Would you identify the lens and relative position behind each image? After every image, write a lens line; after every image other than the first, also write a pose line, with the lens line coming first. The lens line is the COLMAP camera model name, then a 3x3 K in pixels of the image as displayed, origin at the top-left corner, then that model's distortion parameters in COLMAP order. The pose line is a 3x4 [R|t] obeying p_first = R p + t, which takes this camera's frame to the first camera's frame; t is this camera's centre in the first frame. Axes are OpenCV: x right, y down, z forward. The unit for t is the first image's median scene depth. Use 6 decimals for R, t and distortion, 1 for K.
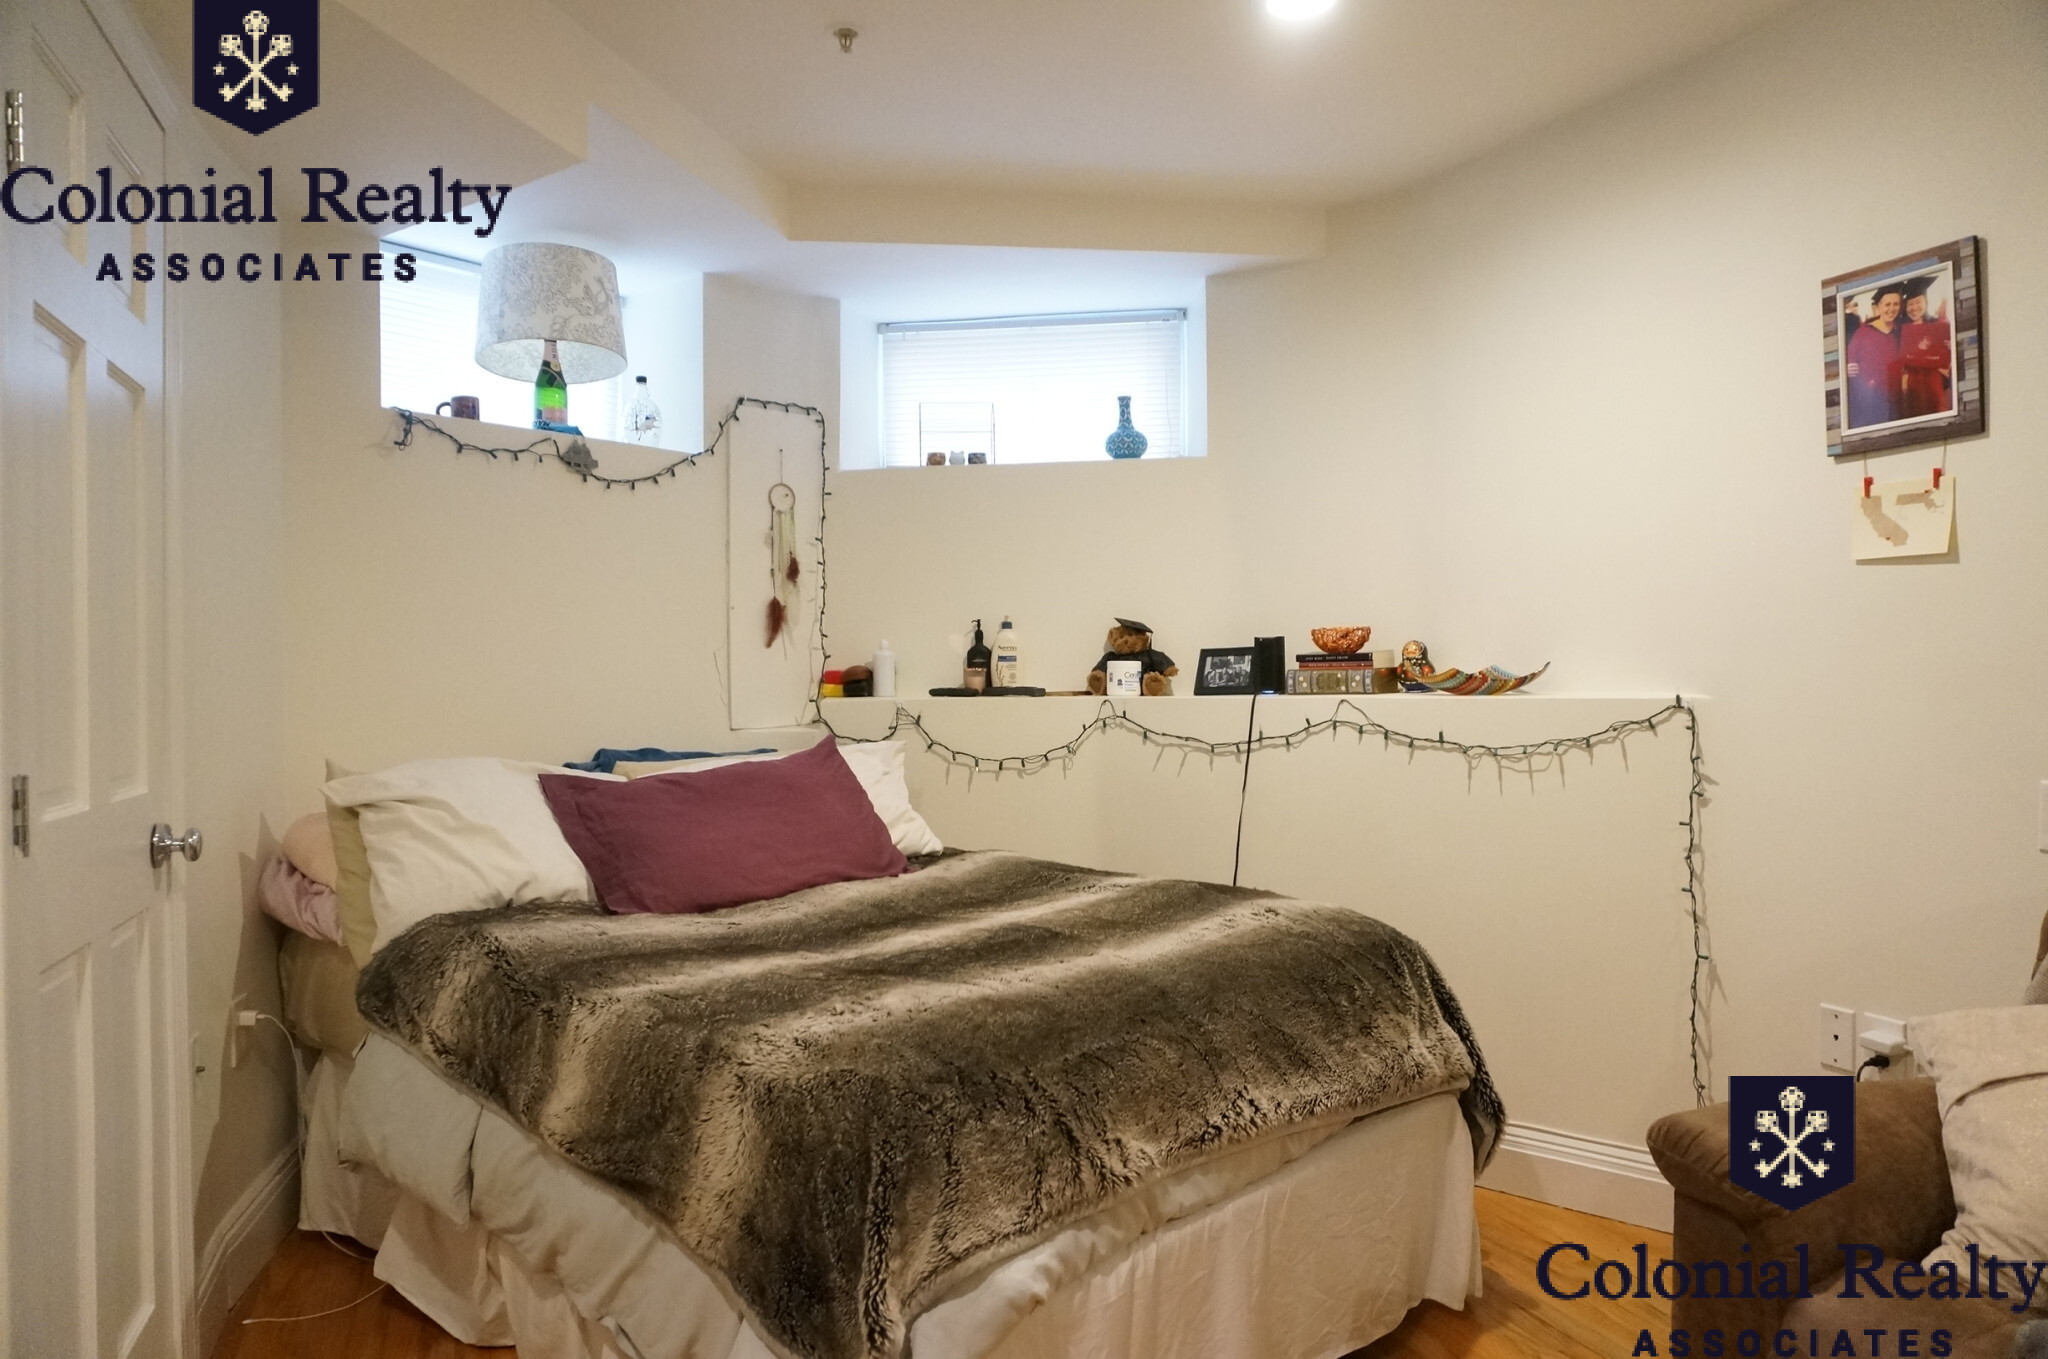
lens RADIAL K [[1365.9, 0, 1022.5], [0, 1365.9, 685.9], [0, 0, 1]] dist [-0.045328, 0.025659]
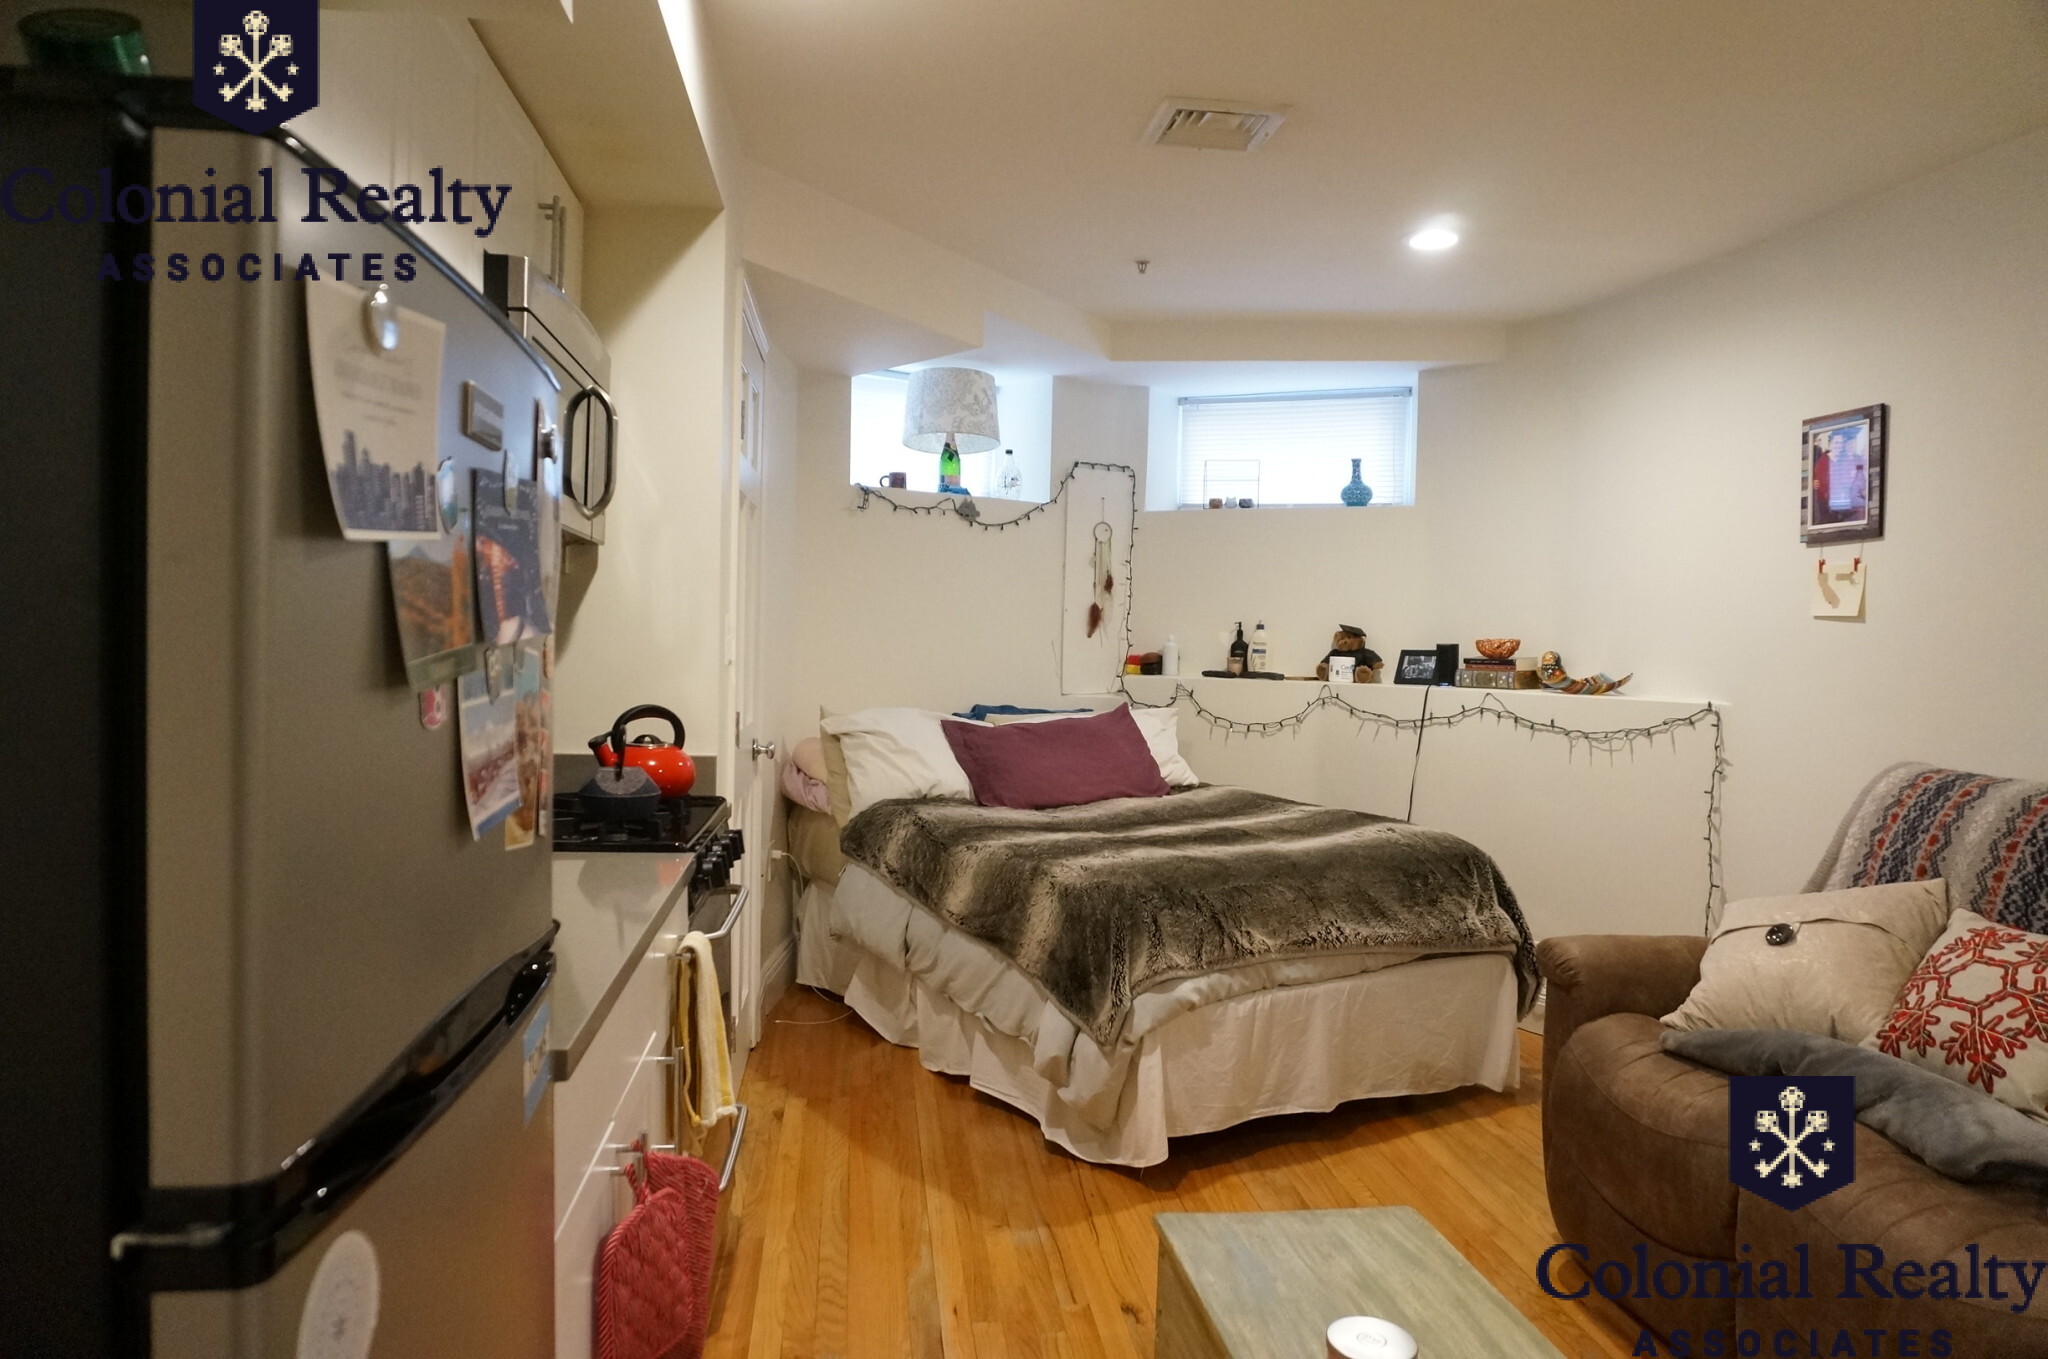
lens RADIAL K [[1365.9, 0, 1025.2], [0, 1365.9, 676.3], [0, 0, 1]] dist [-0.045328, 0.025659]
pose [[0.968764, 0.039206, -0.244864, 0.144367], [-0.033048, 0.999027, 0.029210, -0.039990], [0.245771, -0.020205, 0.969117, -0.581770]]
